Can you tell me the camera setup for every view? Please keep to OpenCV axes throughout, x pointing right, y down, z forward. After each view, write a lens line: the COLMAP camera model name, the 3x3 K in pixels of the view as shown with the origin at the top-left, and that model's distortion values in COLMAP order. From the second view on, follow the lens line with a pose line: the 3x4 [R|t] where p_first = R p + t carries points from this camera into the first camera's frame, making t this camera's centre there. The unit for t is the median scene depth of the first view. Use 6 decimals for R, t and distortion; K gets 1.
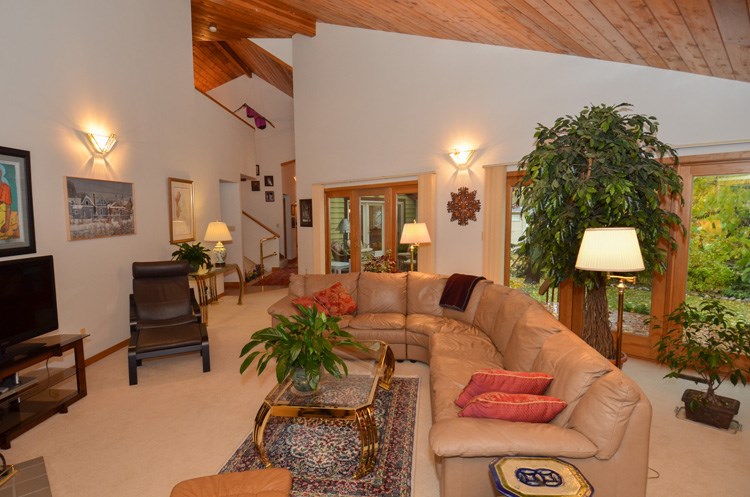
lens RADIAL K [[389.7, 0, 376.6], [0, 389.7, 248.5], [0, 0, 1]] dist [0.003154, -0.002993]
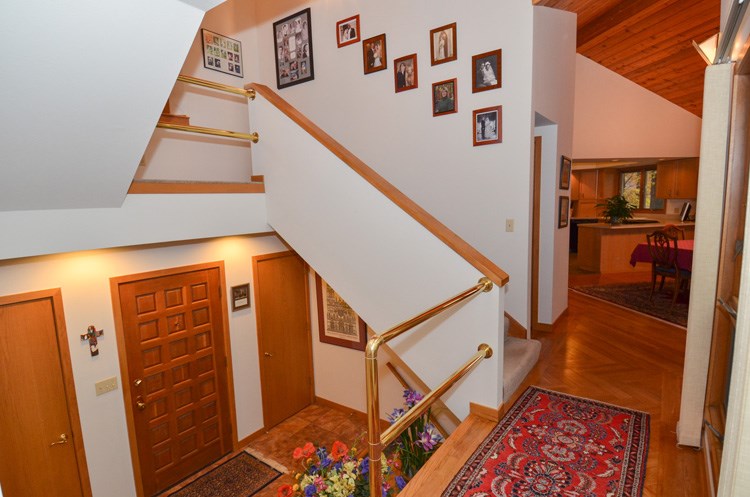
lens RADIAL K [[389.7, 0, 376.8], [0, 389.7, 253.0], [0, 0, 1]] dist [0.003154, -0.002993]
pose [[0.815043, 0.052507, -0.577016, -0.167342], [-0.024208, 0.998102, 0.056631, -0.052253], [0.578894, -0.032188, 0.814767, 0.710428]]
